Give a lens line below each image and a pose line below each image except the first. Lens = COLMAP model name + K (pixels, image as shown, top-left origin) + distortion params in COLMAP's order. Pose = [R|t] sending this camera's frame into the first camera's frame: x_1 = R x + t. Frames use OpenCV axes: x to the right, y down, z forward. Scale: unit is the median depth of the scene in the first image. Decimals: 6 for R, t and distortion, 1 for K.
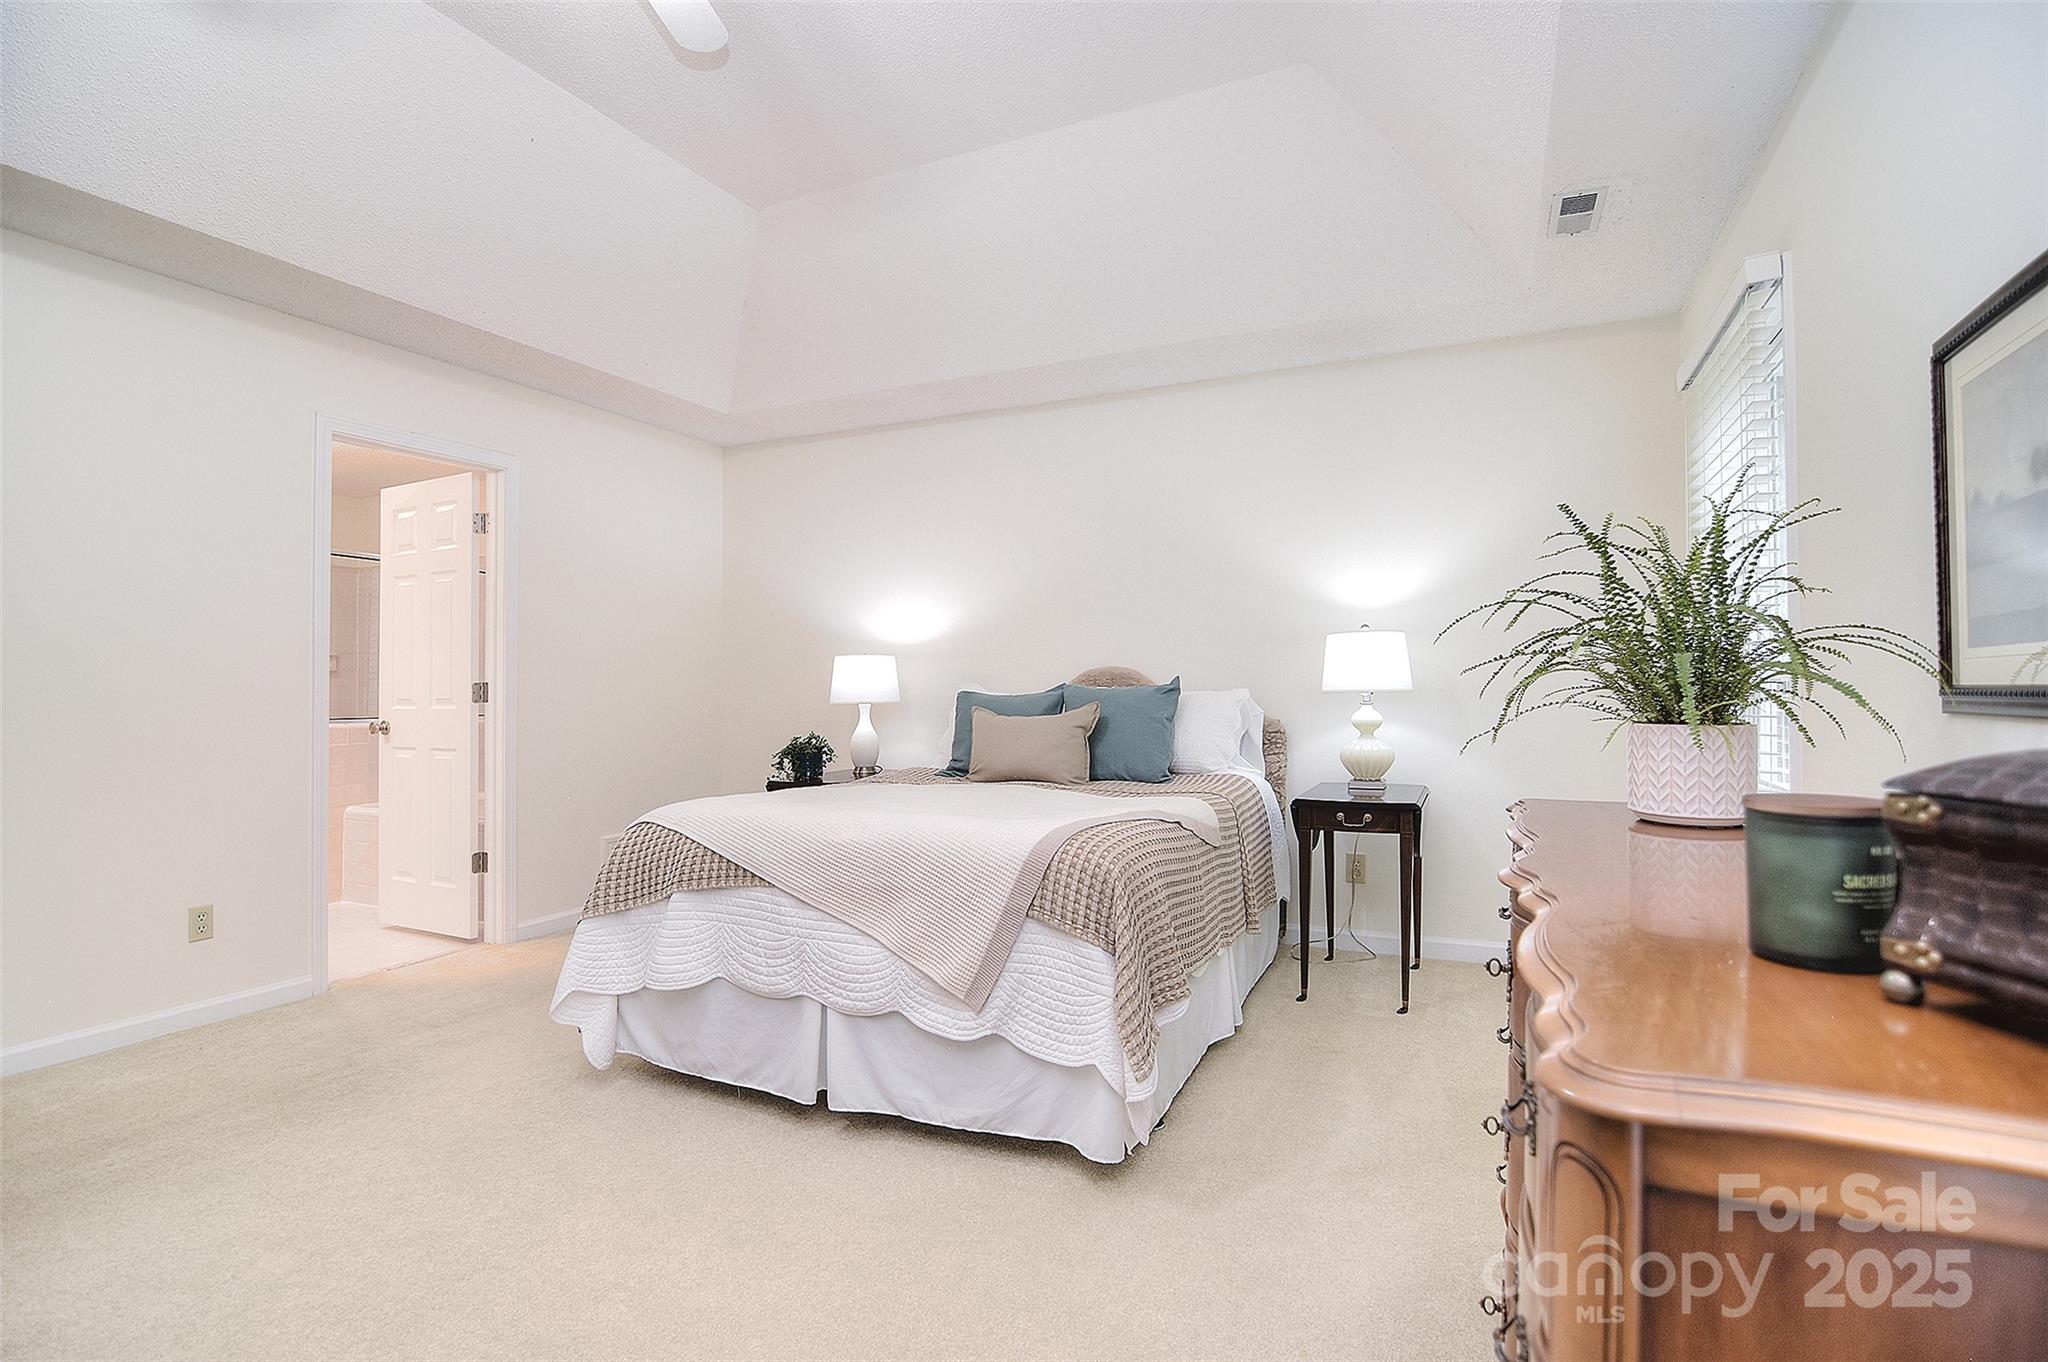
lens RADIAL K [[991.5, 0, 1022.3], [0, 991.5, 674.5], [0, 0, 1]] dist [-0.007752, -0.008636]
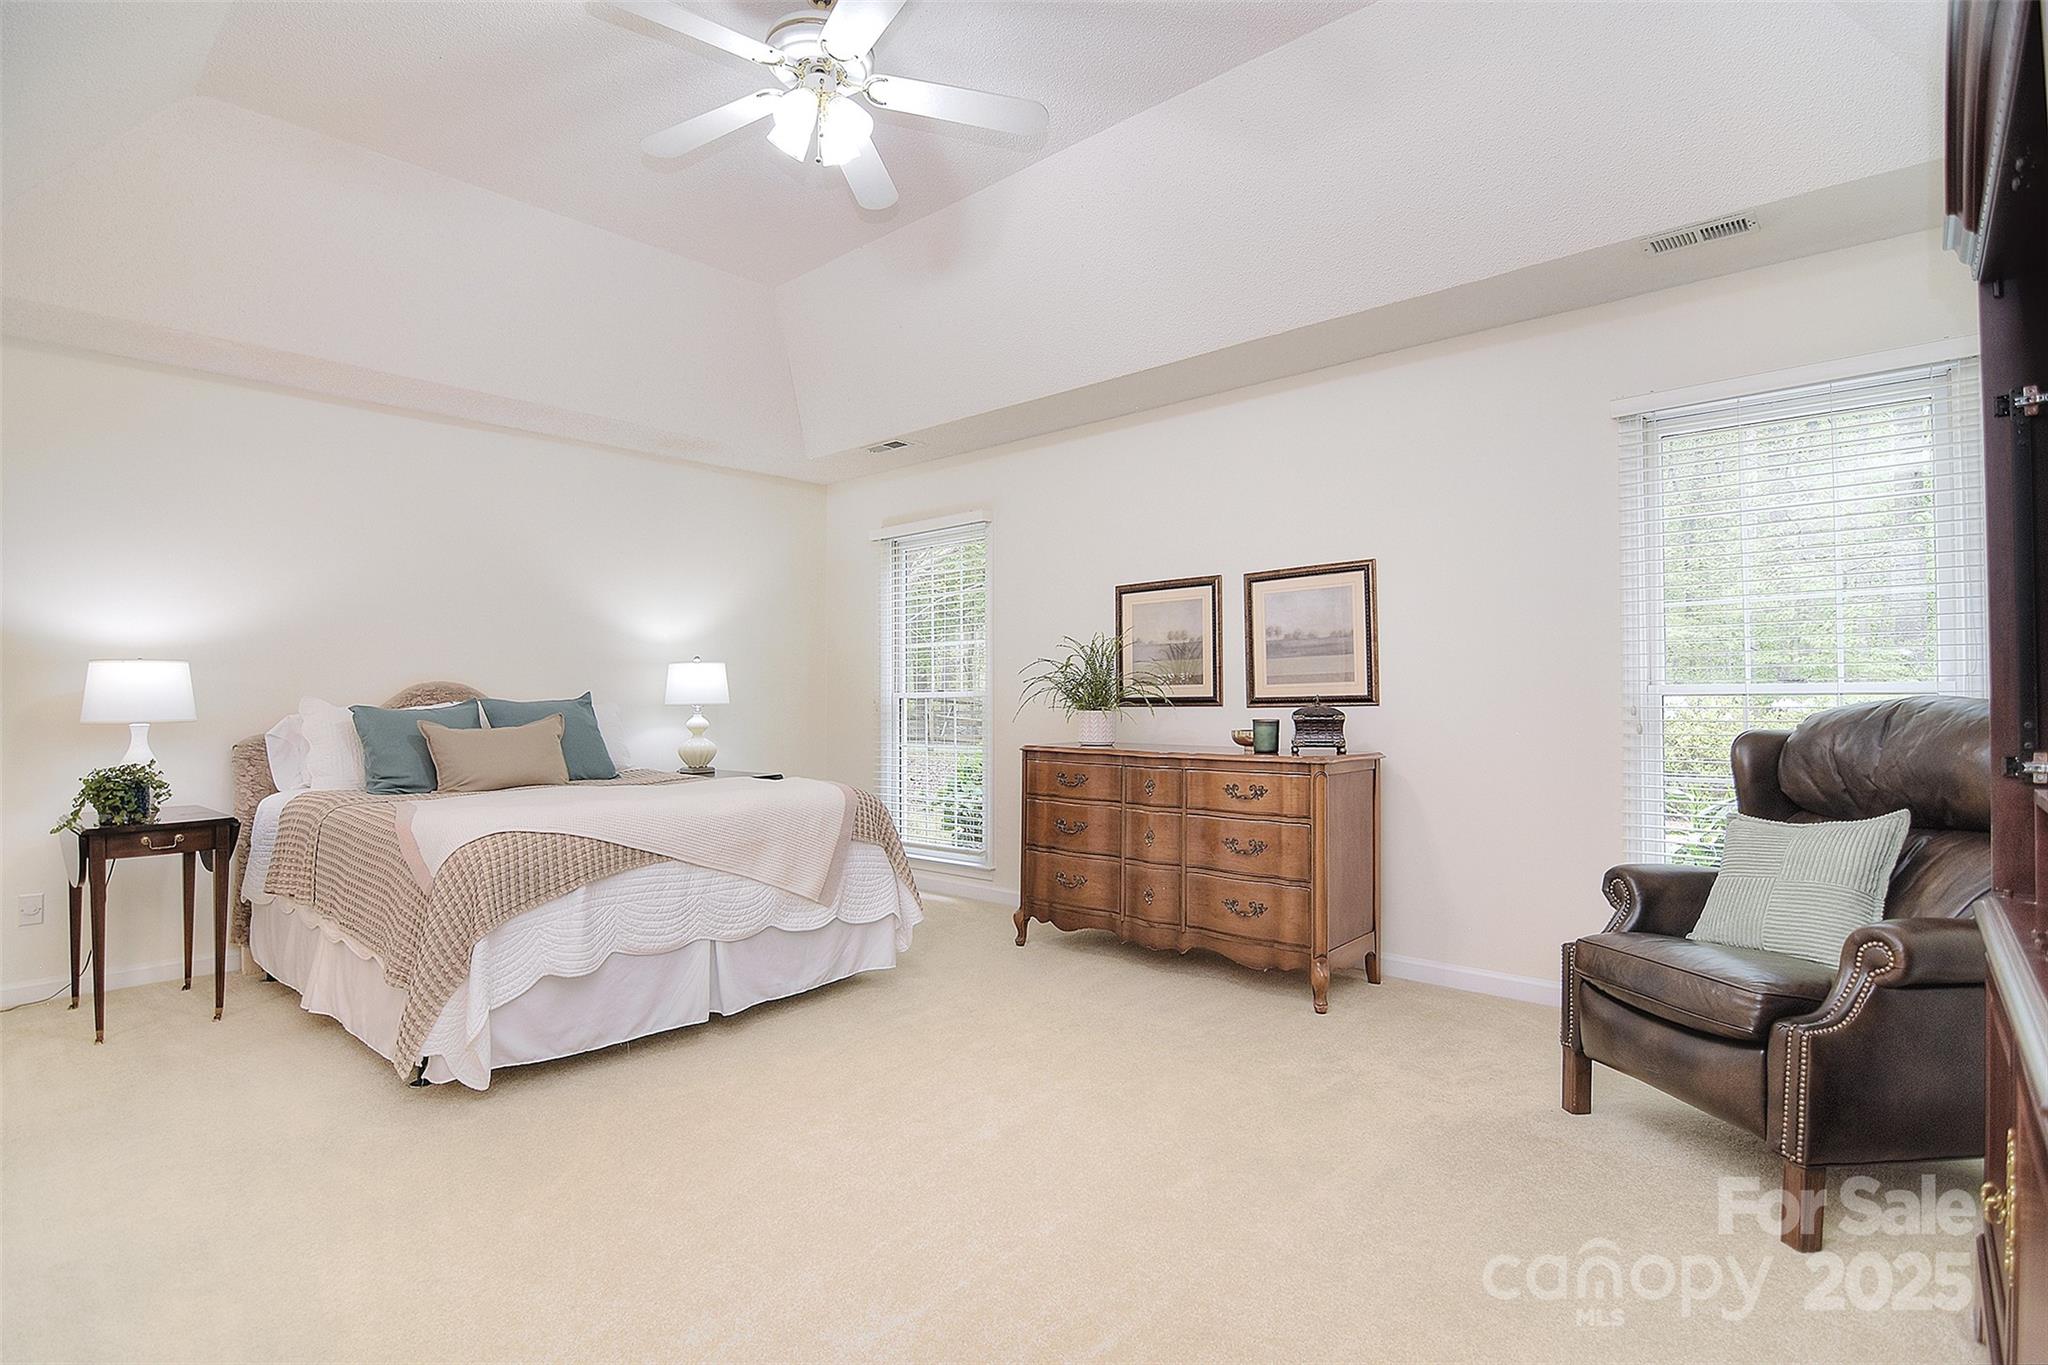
lens RADIAL K [[991.5, 0, 1032.0], [0, 991.5, 691.9], [0, 0, 1]] dist [-0.007752, -0.008636]
pose [[0.292414, 0.008839, 0.956251, -1.307650], [-0.005953, 0.999955, -0.007423, 0.011230], [-0.956273, -0.003522, 0.292454, 0.213632]]
